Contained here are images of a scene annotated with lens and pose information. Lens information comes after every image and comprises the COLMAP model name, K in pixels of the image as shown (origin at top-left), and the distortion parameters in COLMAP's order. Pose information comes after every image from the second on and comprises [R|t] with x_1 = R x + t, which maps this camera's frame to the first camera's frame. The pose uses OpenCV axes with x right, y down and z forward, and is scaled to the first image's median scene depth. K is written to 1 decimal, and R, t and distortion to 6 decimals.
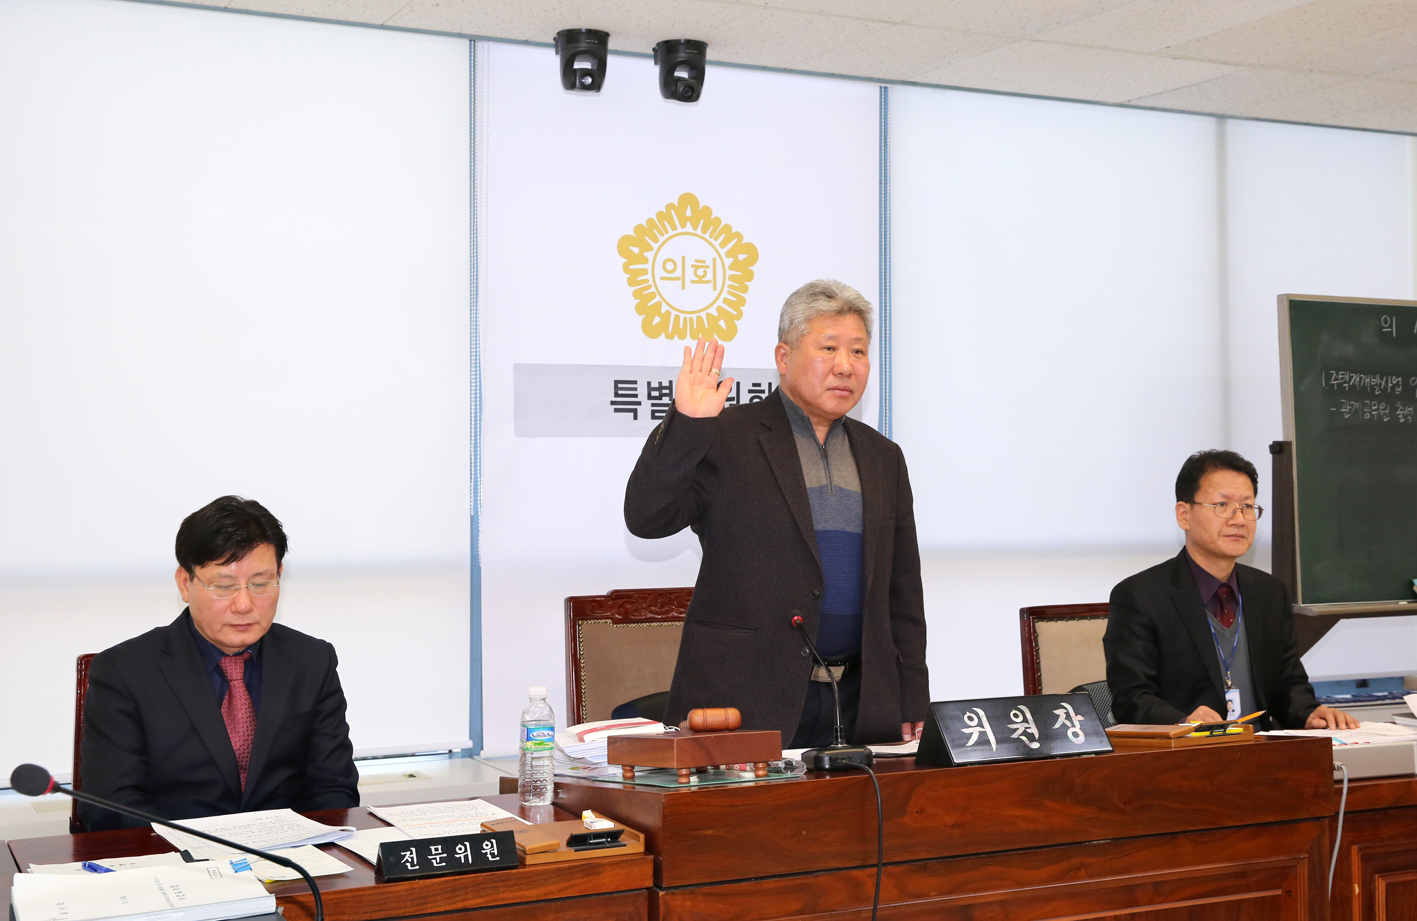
lens RADIAL K [[1829.4, 0, 707.7], [0, 1829.4, 427.4], [0, 0, 1]] dist [0.004324, 0.022523]
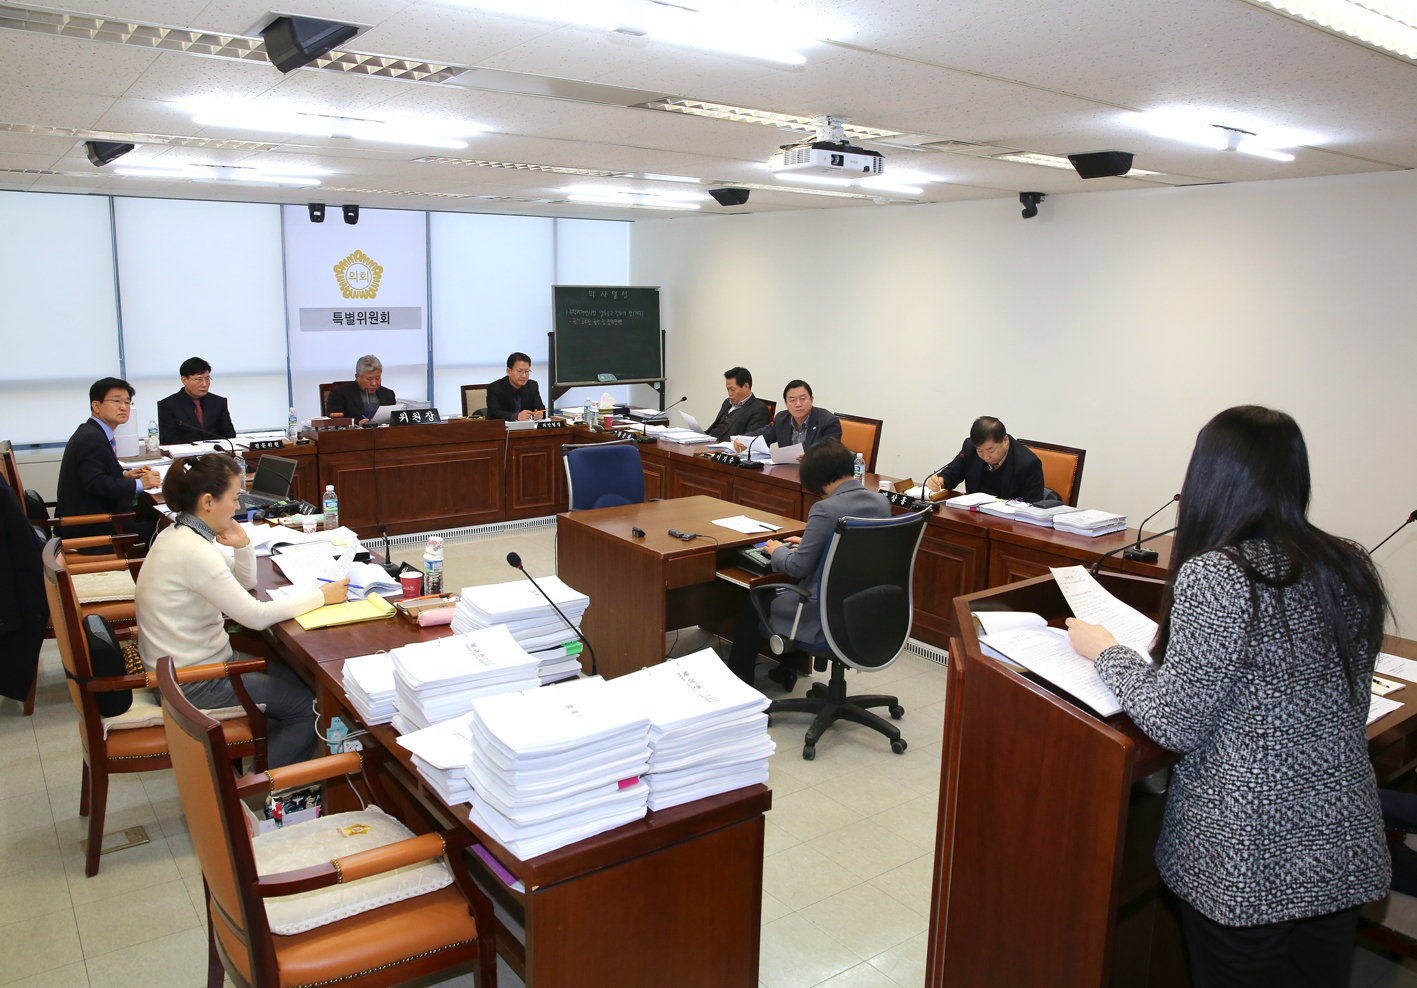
lens RADIAL K [[1049.6, 0, 671.6], [0, 1049.6, 461.4], [0, 0, 1]] dist [-0.054221, -0.000564]
pose [[0.986167, -0.013894, 0.165173, 0.287660], [-0.016383, 0.983432, 0.180537, -0.139016], [-0.164945, -0.180745, 0.969600, -1.131333]]
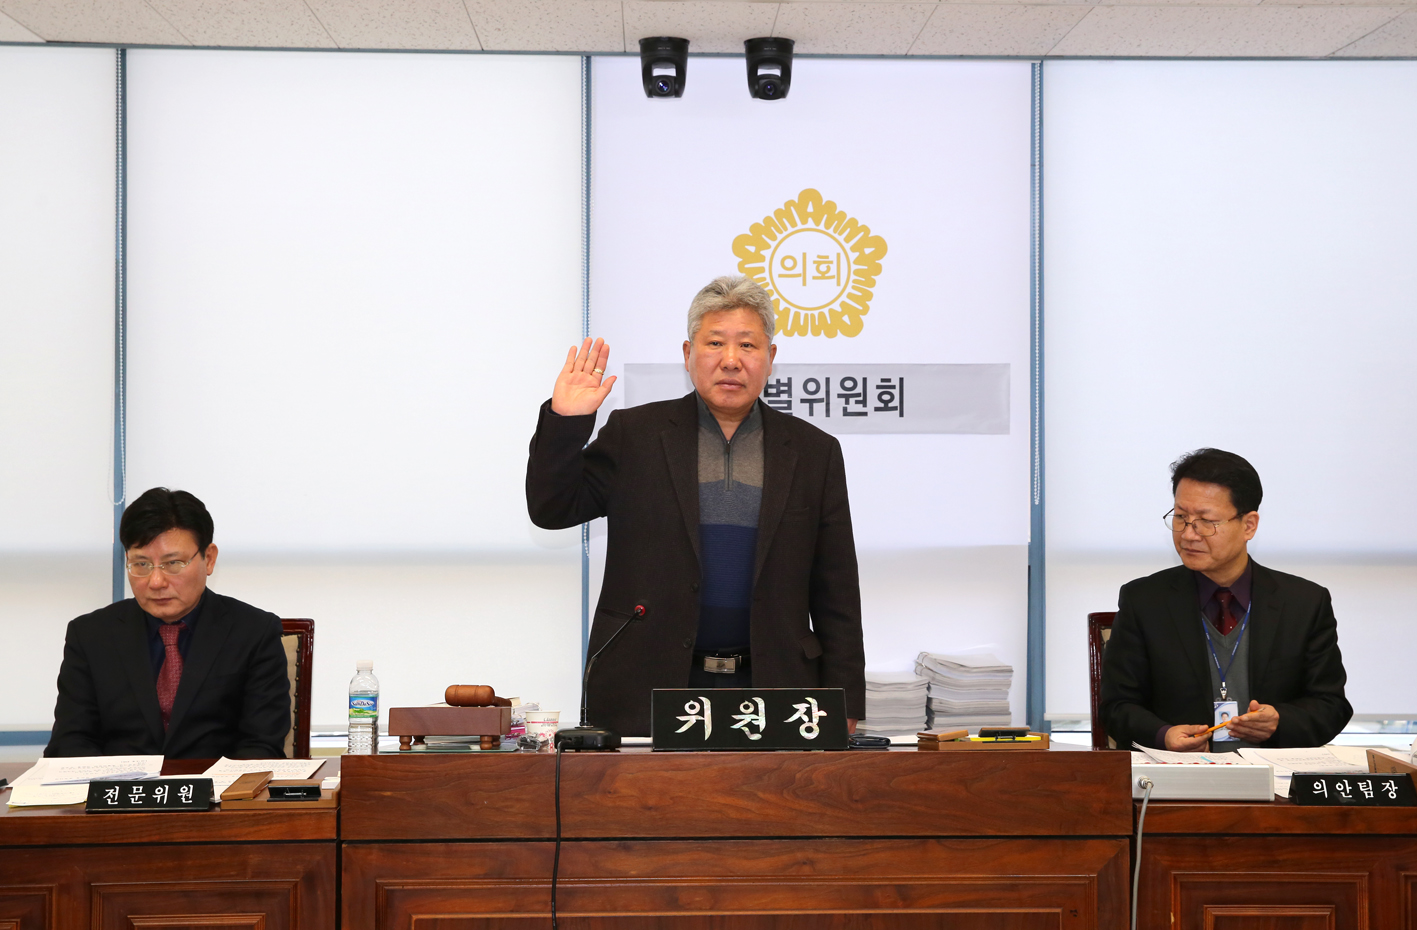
lens RADIAL K [[1929.2, 0, 708.5], [0, 1929.2, 465.0], [0, 0, 1]] dist [0.006688, 0.263974]
pose [[0.918100, 0.000727, -0.396348, 0.477065], [0.007311, 0.999797, 0.018767, 0.002932], [0.396281, -0.020128, 0.917909, 0.012998]]
